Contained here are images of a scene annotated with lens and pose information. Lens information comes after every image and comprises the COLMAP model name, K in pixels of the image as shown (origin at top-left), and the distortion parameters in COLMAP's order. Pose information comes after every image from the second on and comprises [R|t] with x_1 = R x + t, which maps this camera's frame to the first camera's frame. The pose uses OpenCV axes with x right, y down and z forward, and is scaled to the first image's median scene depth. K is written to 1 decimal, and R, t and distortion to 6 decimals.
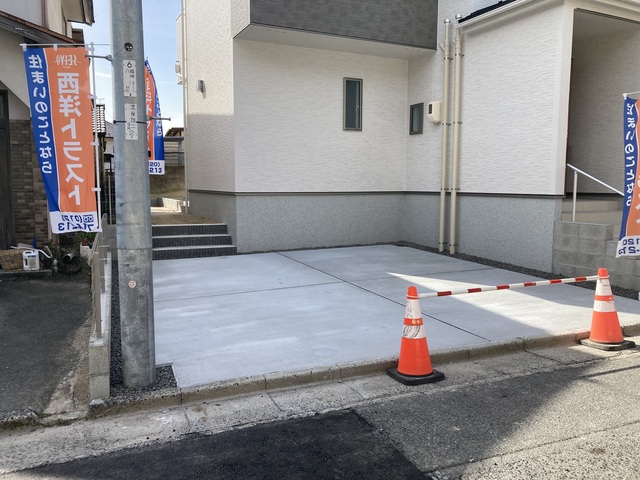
lens RADIAL K [[524.8, 0, 319.3], [0, 524.8, 237.6], [0, 0, 1]] dist [0.024604, 0.007895]
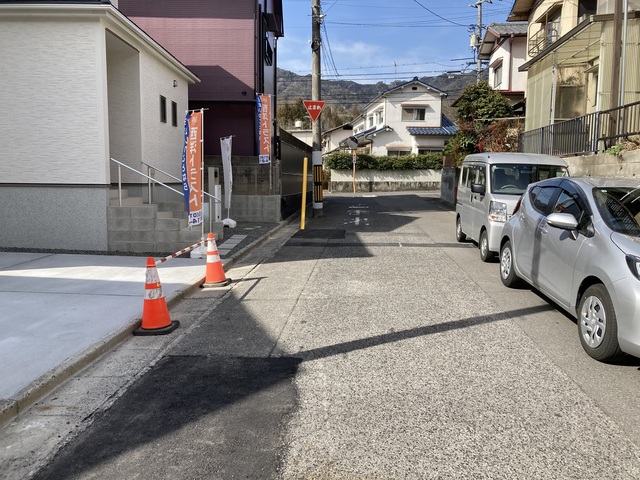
lens RADIAL K [[524.8, 0, 320.3], [0, 524.8, 239.9], [0, 0, 1]] dist [0.024604, 0.007895]
pose [[0.430493, -0.102611, 0.896742, -0.770818], [0.089817, 0.993456, 0.070559, 0.004322], [-0.898114, 0.050167, 0.436892, 0.120598]]
